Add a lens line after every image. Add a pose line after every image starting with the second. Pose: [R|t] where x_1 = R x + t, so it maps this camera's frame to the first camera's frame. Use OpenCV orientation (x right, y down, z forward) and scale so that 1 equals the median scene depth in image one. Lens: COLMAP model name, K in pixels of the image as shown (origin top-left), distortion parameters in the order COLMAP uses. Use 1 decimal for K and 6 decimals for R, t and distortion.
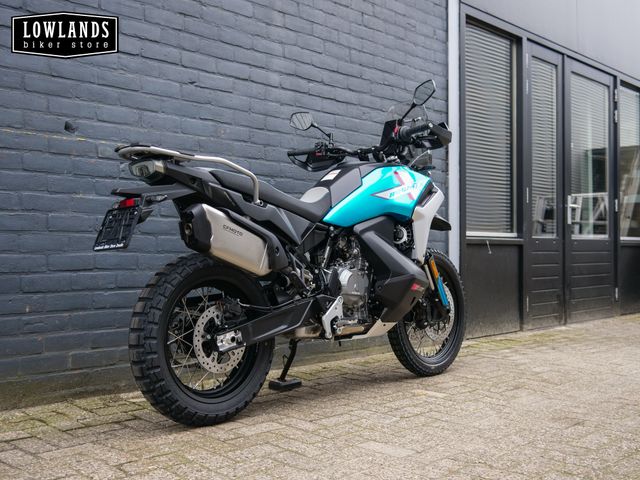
lens RADIAL K [[735.4, 0, 320.2], [0, 735.4, 238.9], [0, 0, 1]] dist [-0.000456, 0.000000]
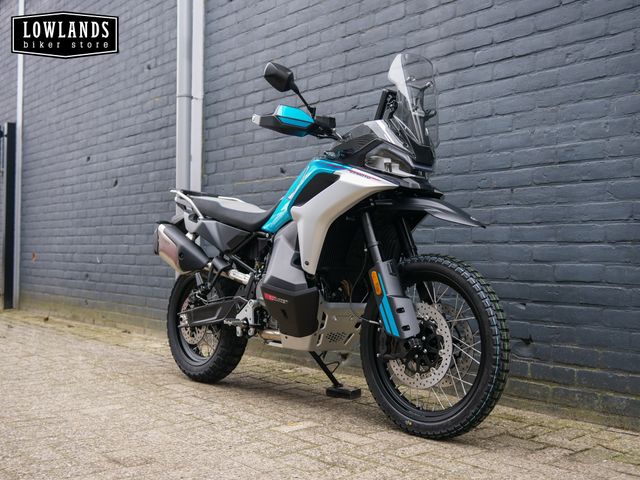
lens RADIAL K [[735.4, 0, 319.5], [0, 735.4, 237.8], [0, 0, 1]] dist [-0.000456, 0.000000]
pose [[-0.101707, -0.026499, -0.994461, 0.954326], [0.007052, 0.999601, -0.027357, 0.016482], [0.994789, -0.009795, -0.101479, 1.076940]]
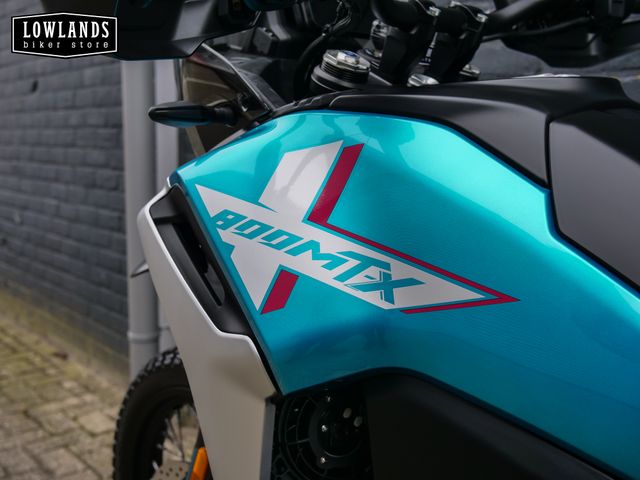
lens RADIAL K [[735.4, 0, 321.6], [0, 735.4, 239.2], [0, 0, 1]] dist [-0.000456, 0.000000]
pose [[-0.111311, 0.124947, -0.985900, 0.205155], [0.004463, 0.992118, 0.125231, -0.085426], [0.993776, 0.009539, -0.110991, 0.907086]]
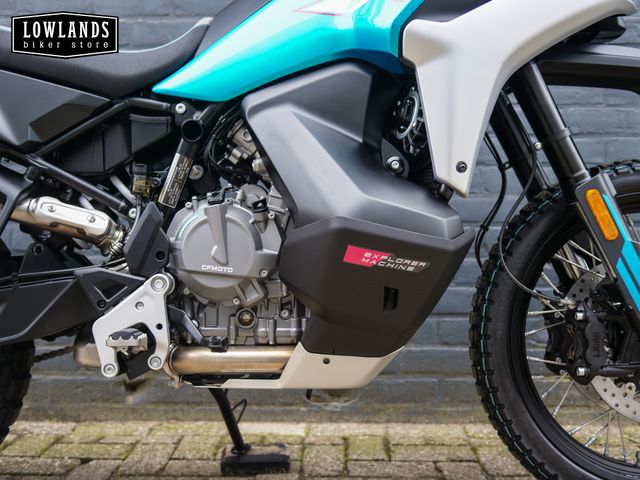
lens RADIAL K [[735.4, 0, 320.1], [0, 735.4, 240.6], [0, 0, 1]] dist [-0.000456, 0.000000]
pose [[0.682109, -0.001685, -0.731248, 0.333608], [0.013260, 0.999861, 0.010065, 0.050899], [0.731130, -0.016562, 0.682037, 0.710585]]
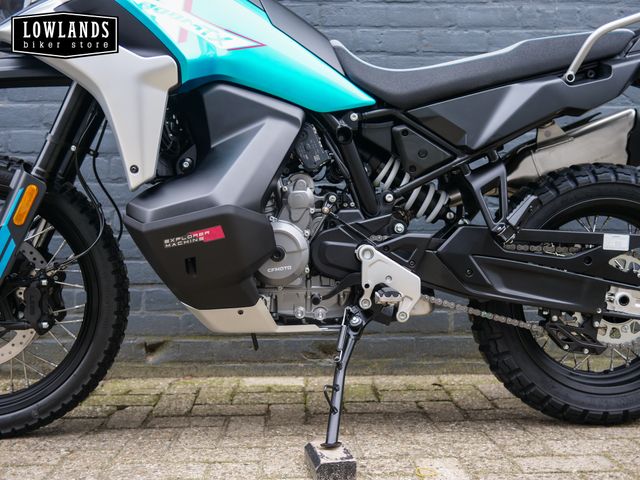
lens RADIAL K [[735.4, 0, 320.3], [0, 735.4, 238.7], [0, 0, 1]] dist [-0.000456, 0.000000]
pose [[0.723866, -0.000006, -0.689941, 0.378436], [0.020188, 0.999572, 0.021171, 0.059651], [0.689645, -0.029254, 0.723556, 0.621814]]
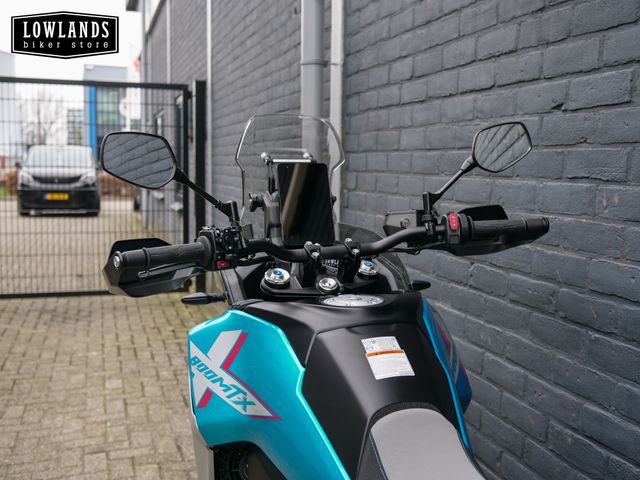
lens RADIAL K [[735.4, 0, 320.1], [0, 735.4, 237.2], [0, 0, 1]] dist [-0.000456, 0.000000]
pose [[-0.487404, 0.079056, -0.869591, 0.338862], [0.002457, 0.996013, 0.089172, -0.173061], [0.873173, 0.041326, -0.485655, 1.121452]]
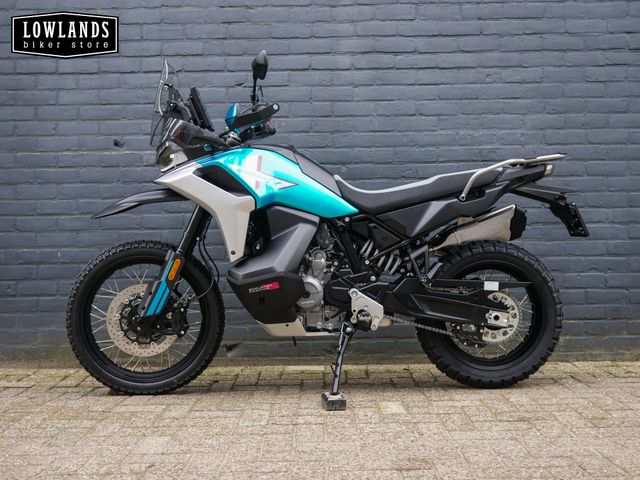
lens RADIAL K [[735.4, 0, 320.6], [0, 735.4, 238.9], [0, 0, 1]] dist [-0.000456, 0.000000]
pose [[0.693293, -0.018523, -0.720418, 0.679842], [0.030212, 0.999538, 0.003374, 0.010557], [0.720022, -0.024104, 0.693532, 0.347595]]
